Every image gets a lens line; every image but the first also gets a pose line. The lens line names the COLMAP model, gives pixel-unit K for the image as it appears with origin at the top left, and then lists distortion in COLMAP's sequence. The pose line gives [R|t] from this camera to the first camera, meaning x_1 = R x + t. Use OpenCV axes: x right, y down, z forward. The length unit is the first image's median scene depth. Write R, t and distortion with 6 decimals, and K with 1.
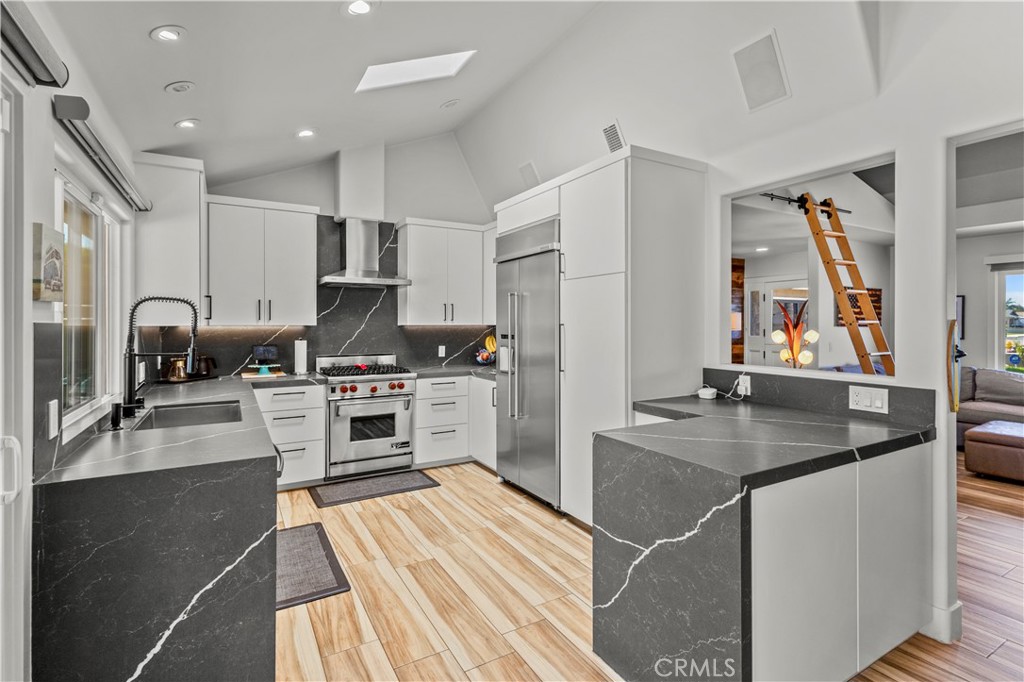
lens RADIAL K [[491.4, 0, 515.3], [0, 491.4, 324.2], [0, 0, 1]] dist [0.011952, -0.000985]
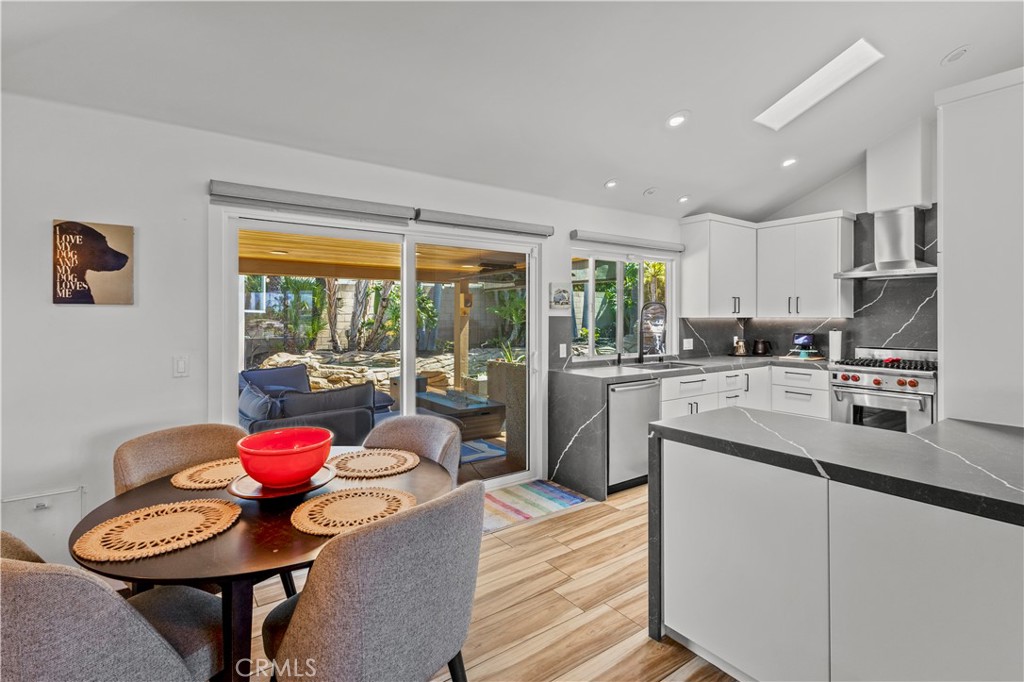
lens RADIAL K [[491.4, 0, 506.5], [0, 491.4, 315.8], [0, 0, 1]] dist [0.011952, -0.000985]
pose [[0.090744, 0.002628, -0.995871, 0.655880], [-0.001639, 0.999996, 0.002490, -0.003760], [0.995873, 0.001406, 0.090748, 0.160288]]
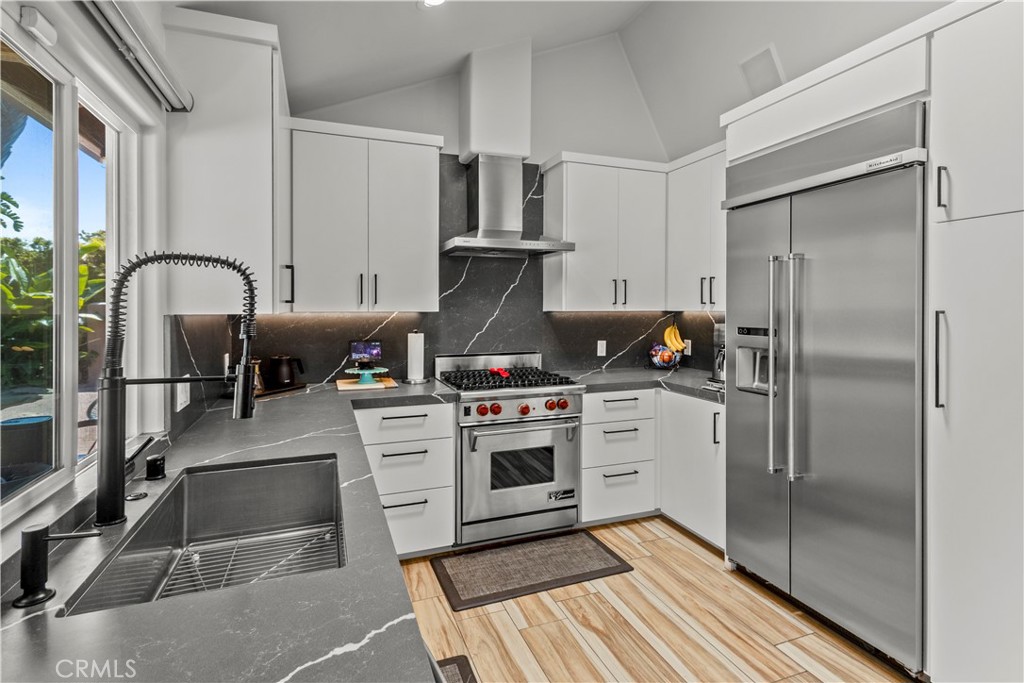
lens RADIAL K [[491.4, 0, 509.2], [0, 491.4, 305.4], [0, 0, 1]] dist [0.011952, -0.000985]
pose [[0.986991, -0.002187, -0.160759, -0.206415], [0.001318, 0.999984, -0.005515, -0.002643], [0.160768, 0.005232, 0.986978, 0.359704]]
